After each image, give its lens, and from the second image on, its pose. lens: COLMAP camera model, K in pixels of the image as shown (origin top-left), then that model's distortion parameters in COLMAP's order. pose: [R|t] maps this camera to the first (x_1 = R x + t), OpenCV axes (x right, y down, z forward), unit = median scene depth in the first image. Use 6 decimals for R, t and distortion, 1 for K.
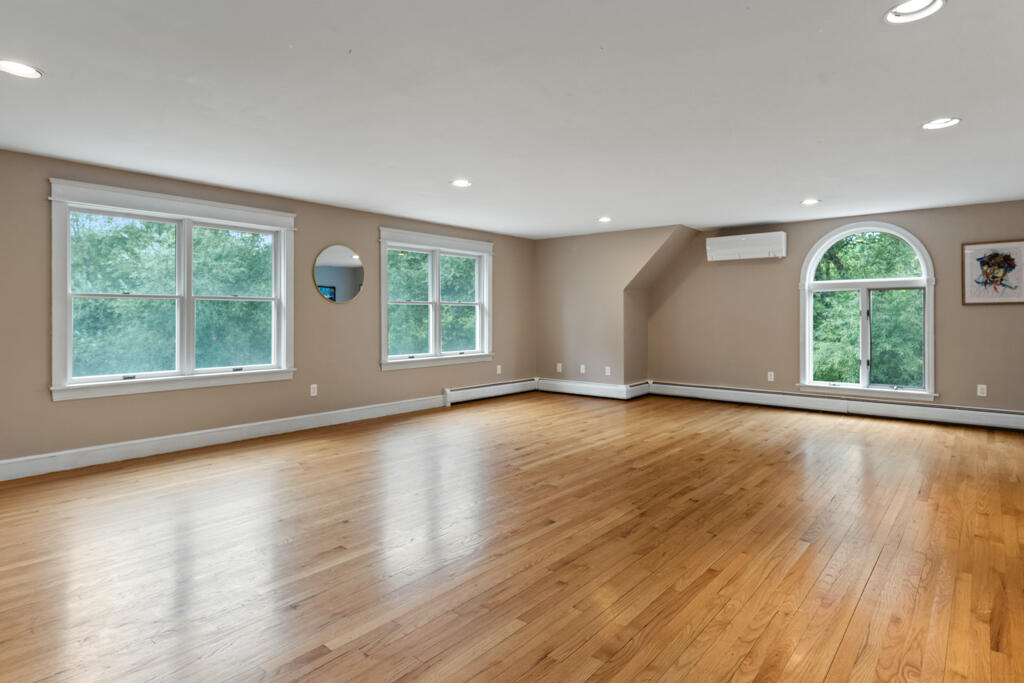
lens RADIAL K [[571.1, 0, 511.3], [0, 571.1, 313.0], [0, 0, 1]] dist [0.004513, 0.000686]
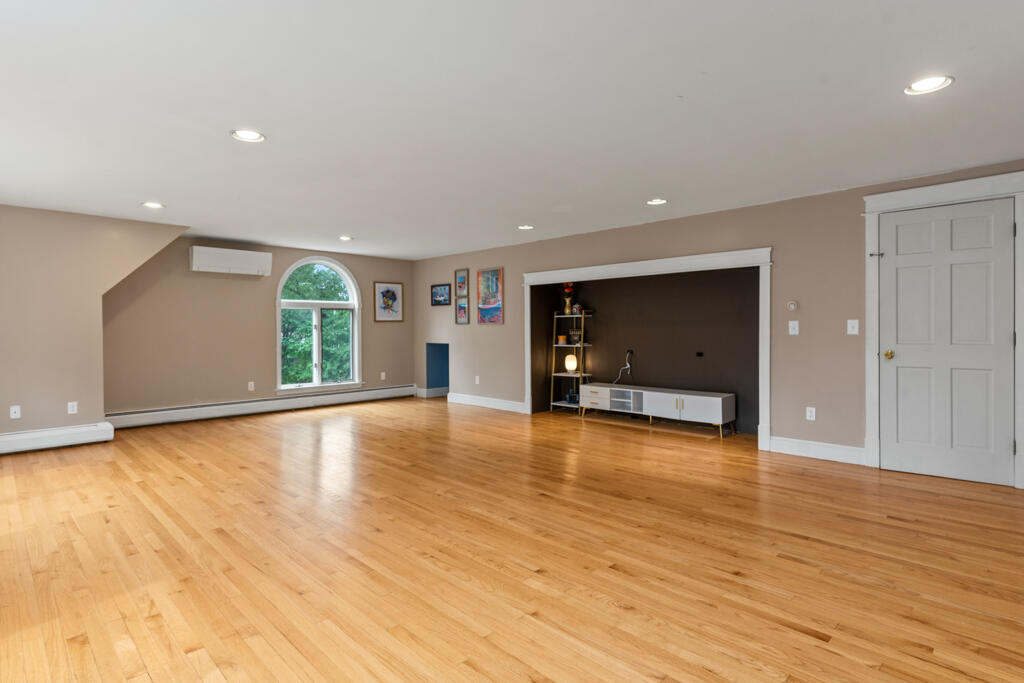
lens RADIAL K [[516.8, 0, 511.4], [0, 516.8, 330.7], [0, 0, 1]] dist [0.003414, 0.000344]
pose [[0.087223, -0.005069, 0.996176, -0.558573], [0.000912, 0.999987, 0.005009, 0.003375], [-0.996188, 0.000471, 0.087227, 0.518306]]
